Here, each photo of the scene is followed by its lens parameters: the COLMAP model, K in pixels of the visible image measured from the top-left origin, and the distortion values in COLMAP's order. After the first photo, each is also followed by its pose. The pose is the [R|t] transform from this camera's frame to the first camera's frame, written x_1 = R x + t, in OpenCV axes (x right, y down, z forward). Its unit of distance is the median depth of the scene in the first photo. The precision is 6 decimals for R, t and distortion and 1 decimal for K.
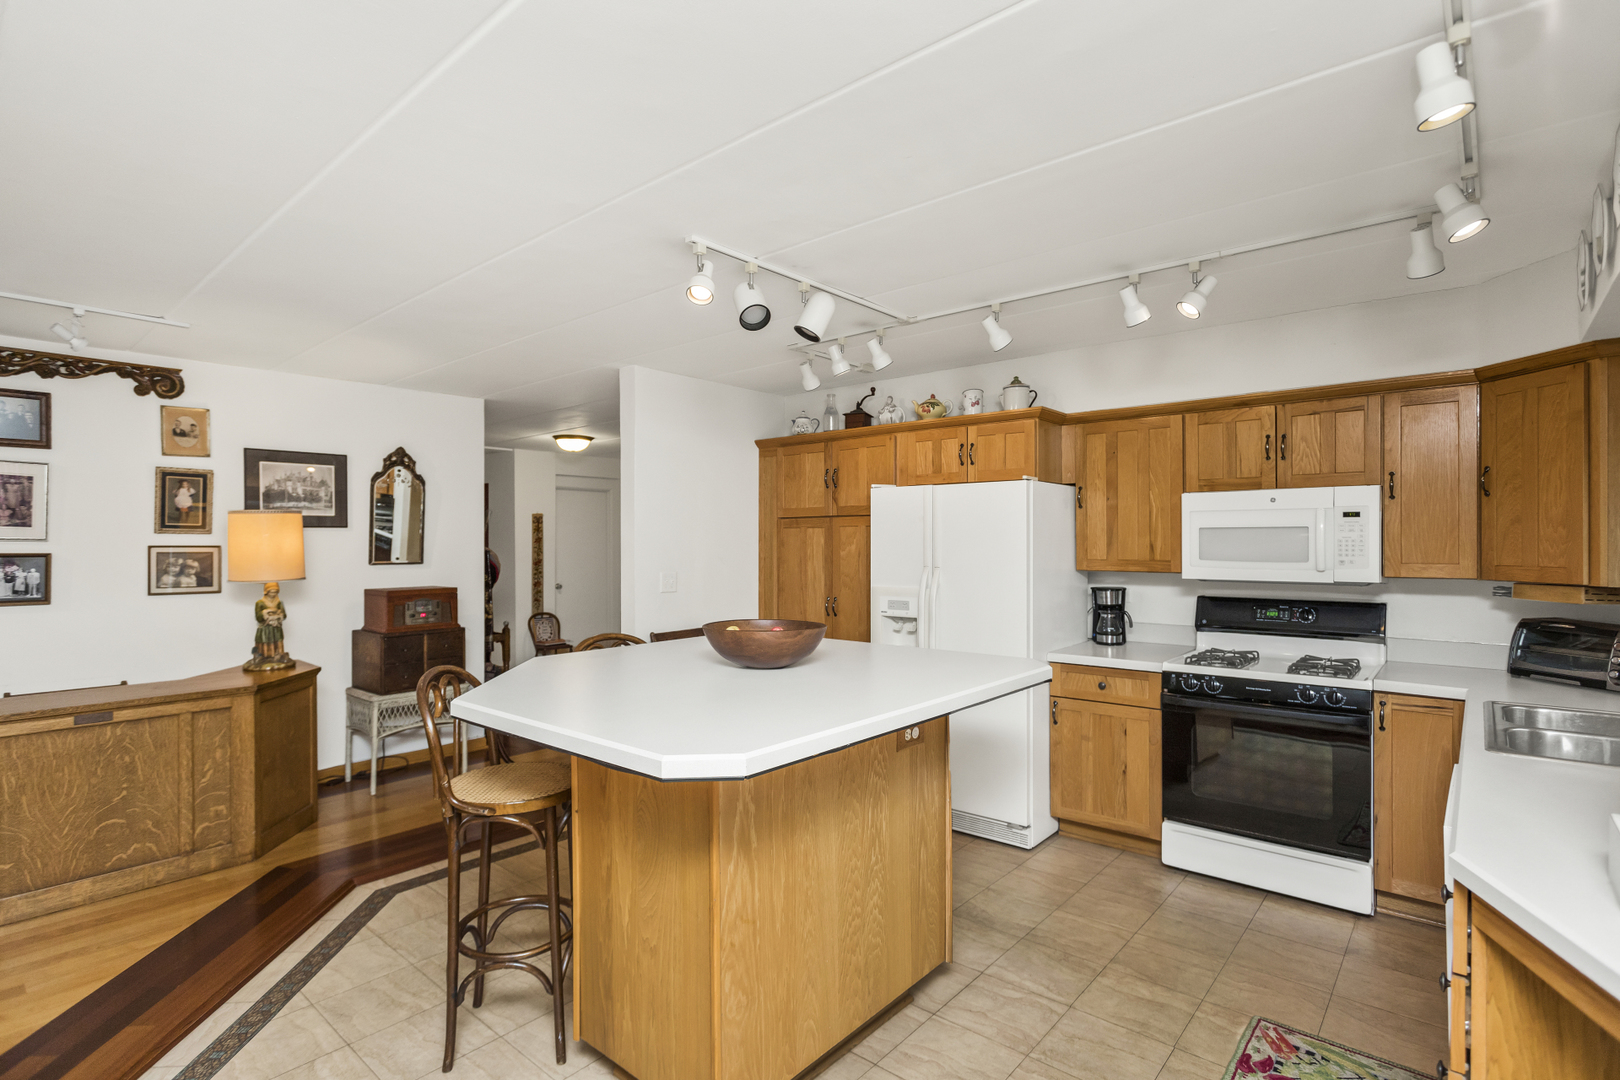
lens RADIAL K [[803.3, 0, 806.8], [0, 803.3, 540.2], [0, 0, 1]] dist [-0.009599, 0.003011]
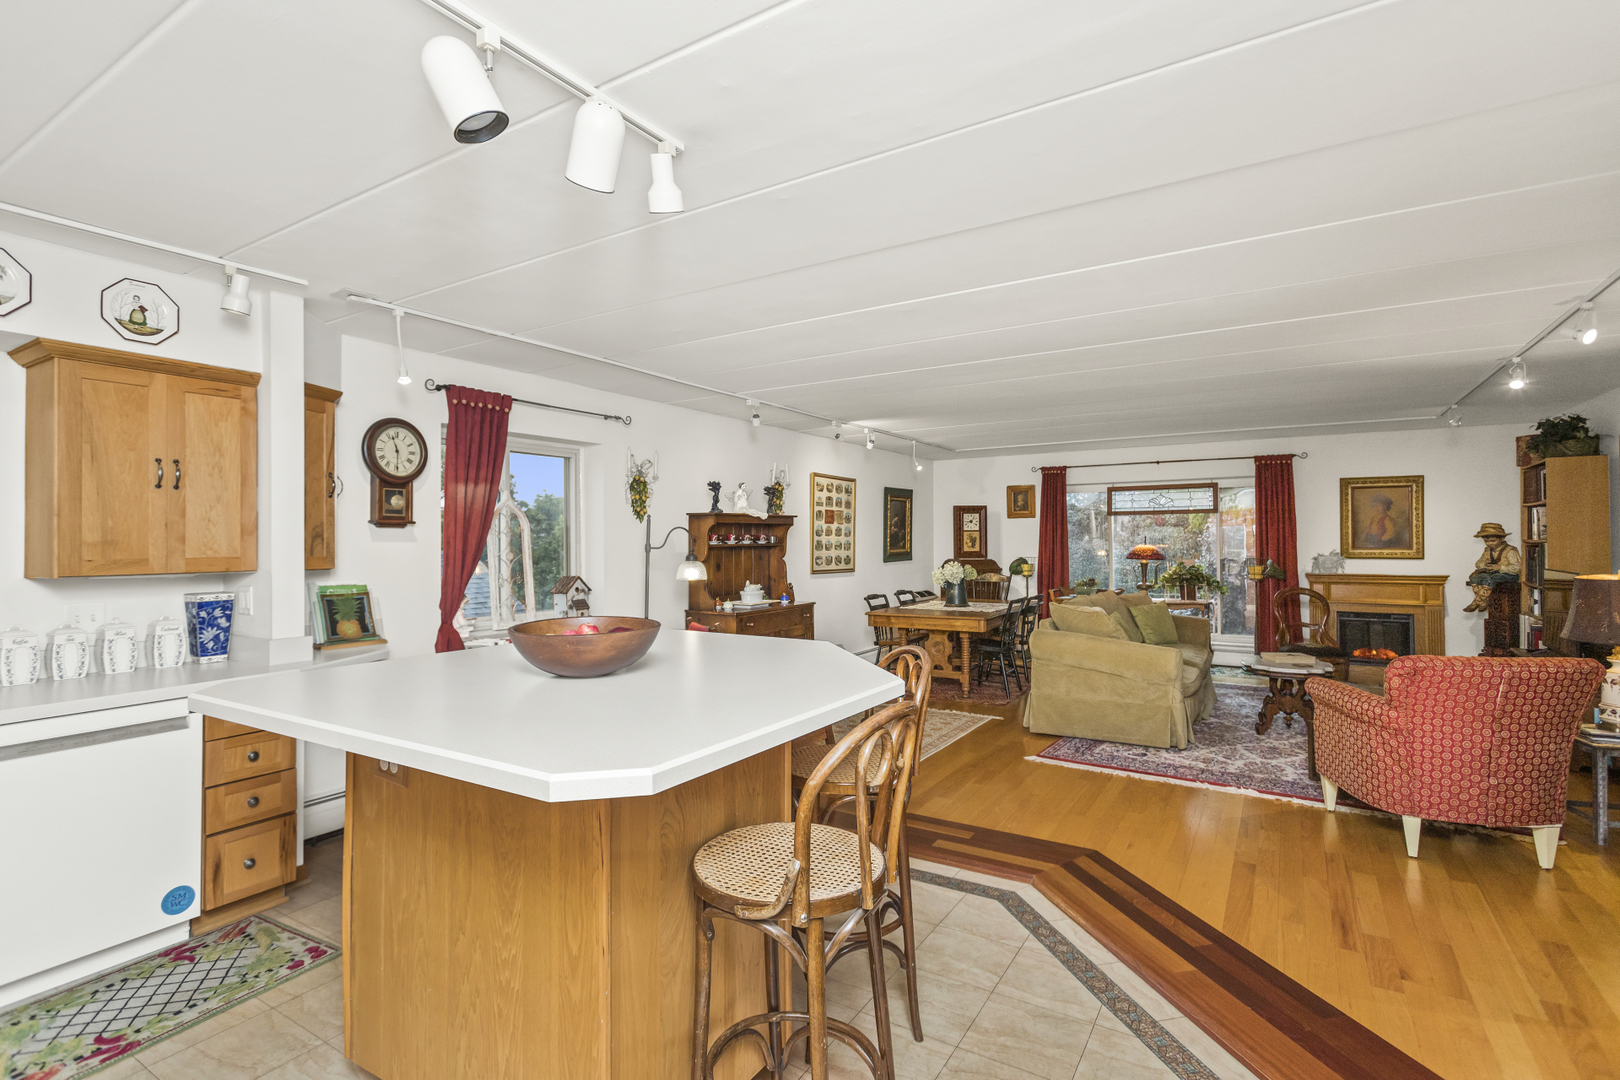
lens RADIAL K [[769.3, 0, 806.6], [0, 769.3, 541.4], [0, 0, 1]] dist [0.004104, 0.001012]
pose [[-0.985787, 0.011201, -0.167624, -0.097717], [0.011346, 0.999936, 0.000093, 0.013185], [0.167614, -0.001810, -0.985851, 1.192239]]
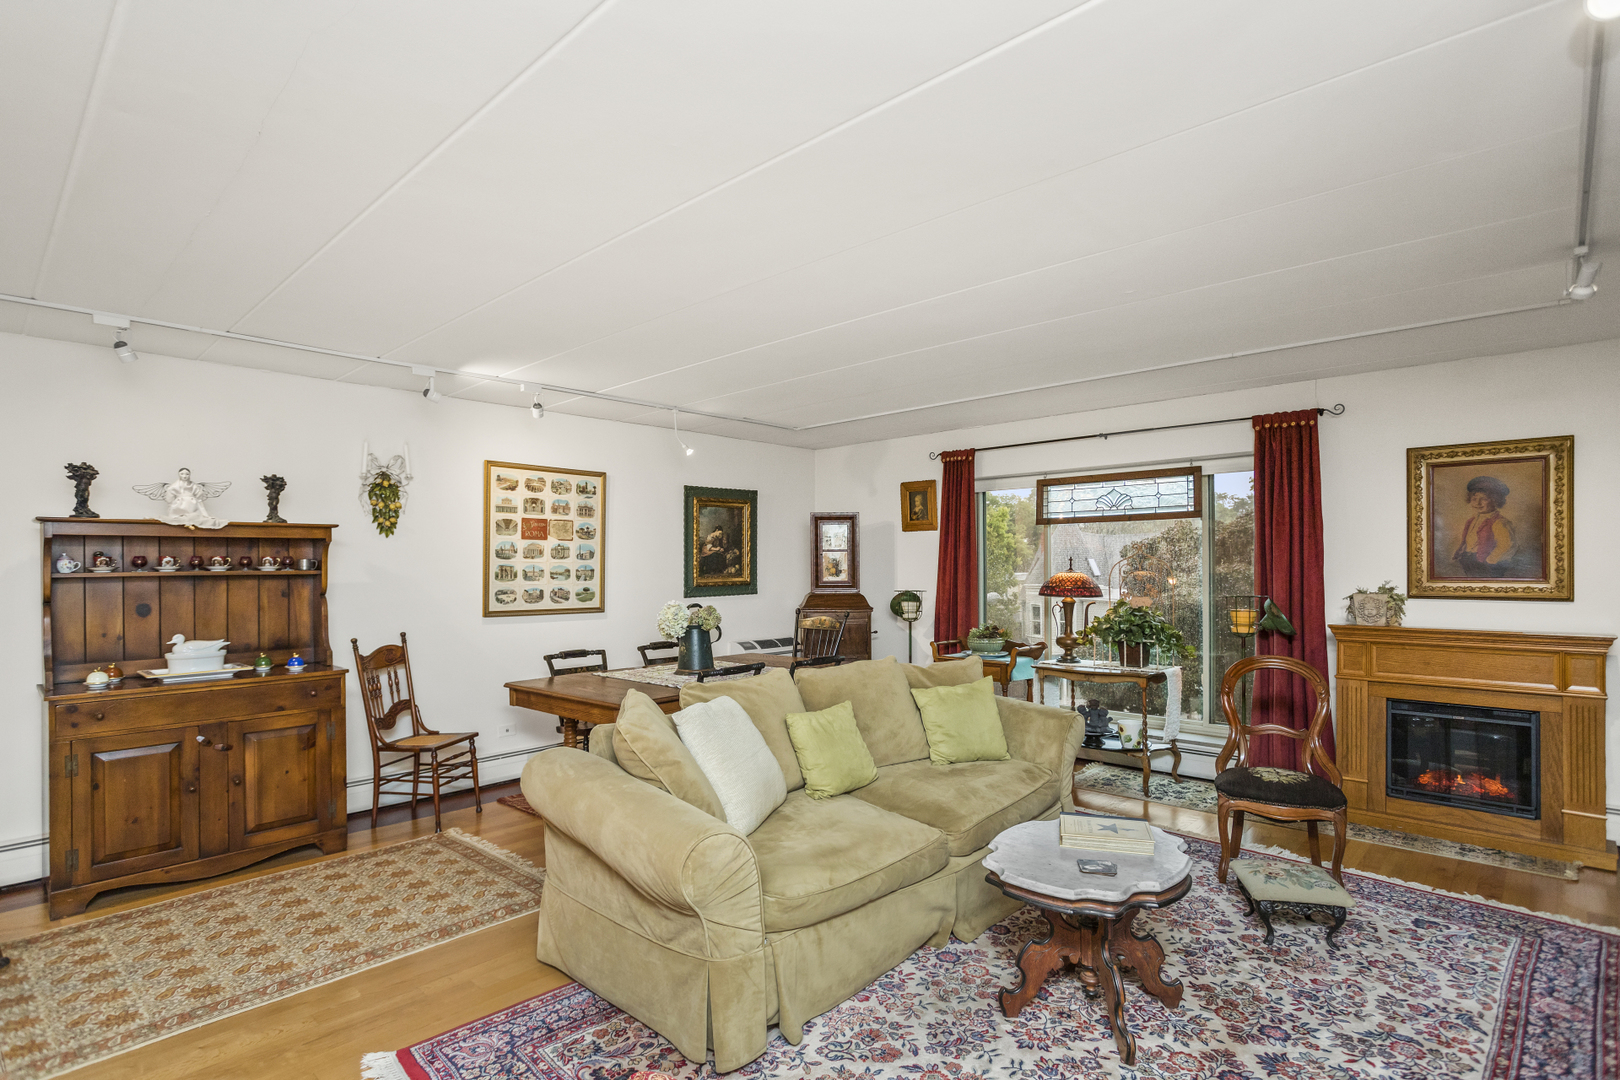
lens RADIAL K [[803.3, 0, 810.1], [0, 803.3, 579.1], [0, 0, 1]] dist [-0.009599, 0.003011]
pose [[-0.999739, 0.011799, 0.019546, -0.980098], [0.012084, 0.999821, 0.014552, 0.020910], [-0.019371, 0.014784, -0.999703, 0.590138]]
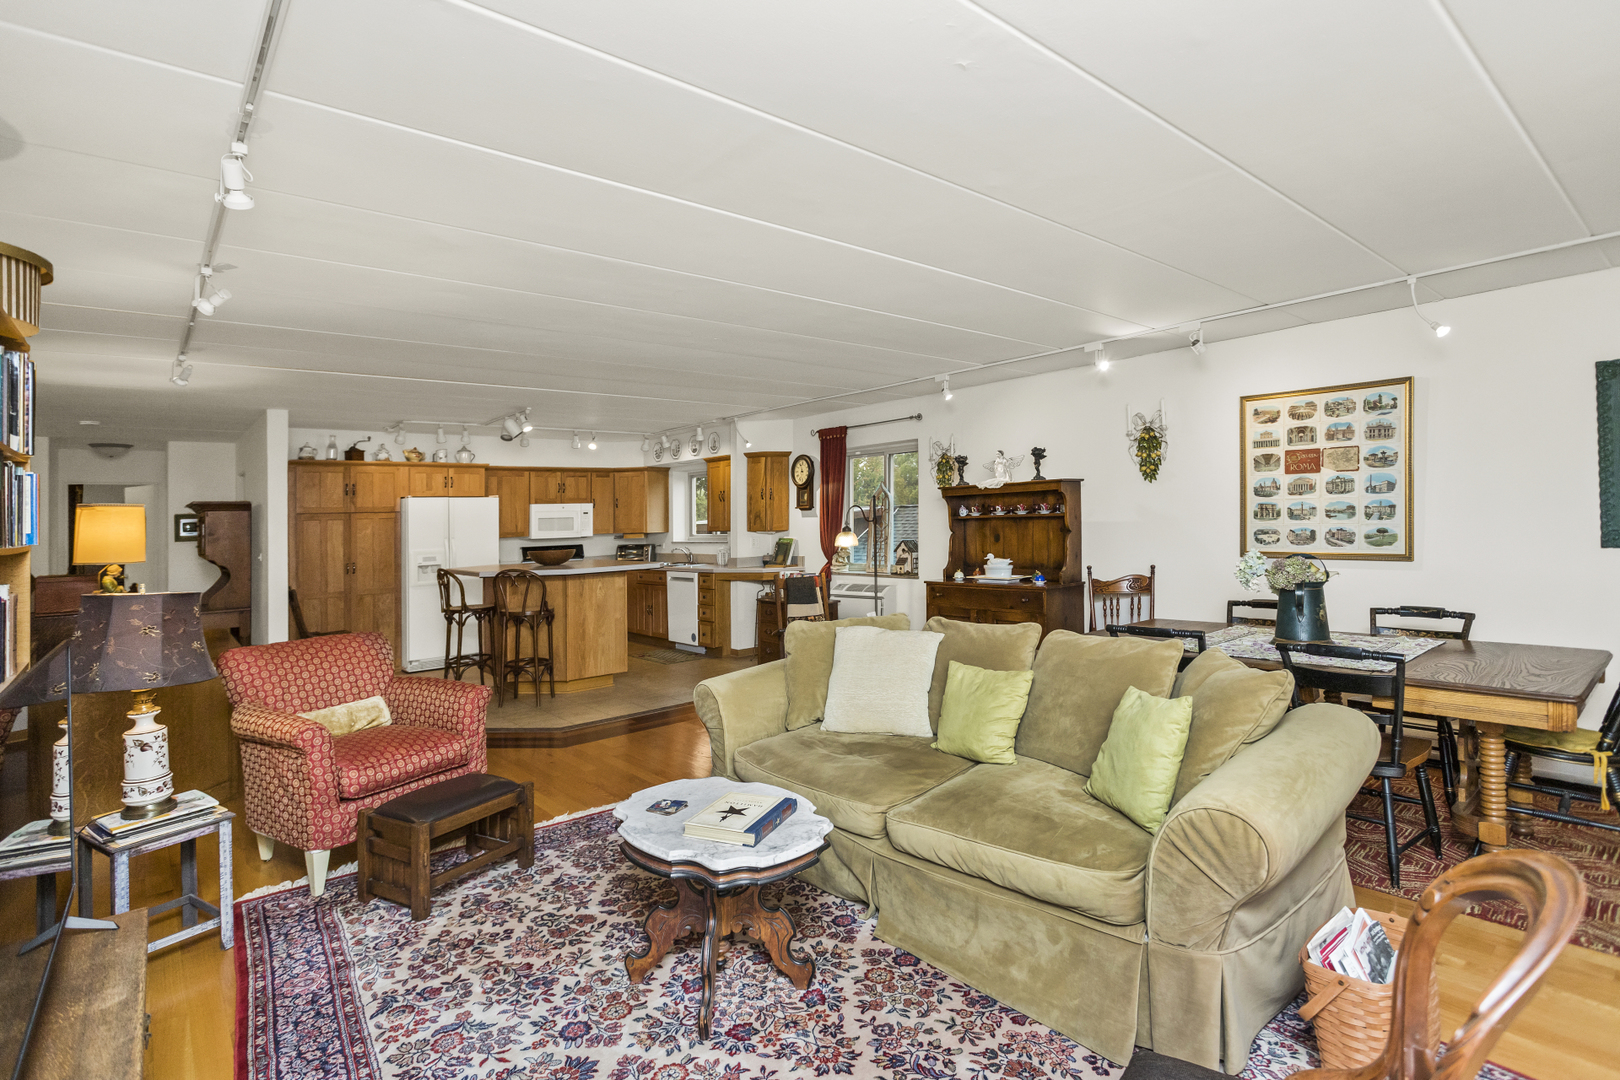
lens RADIAL K [[803.3, 0, 814.1], [0, 803.3, 526.2], [0, 0, 1]] dist [-0.009599, 0.003011]
pose [[0.142458, -0.010735, 0.989743, -1.778470], [0.029640, 0.999539, 0.006575, 0.017732], [-0.989357, 0.028399, 0.142710, -0.202563]]
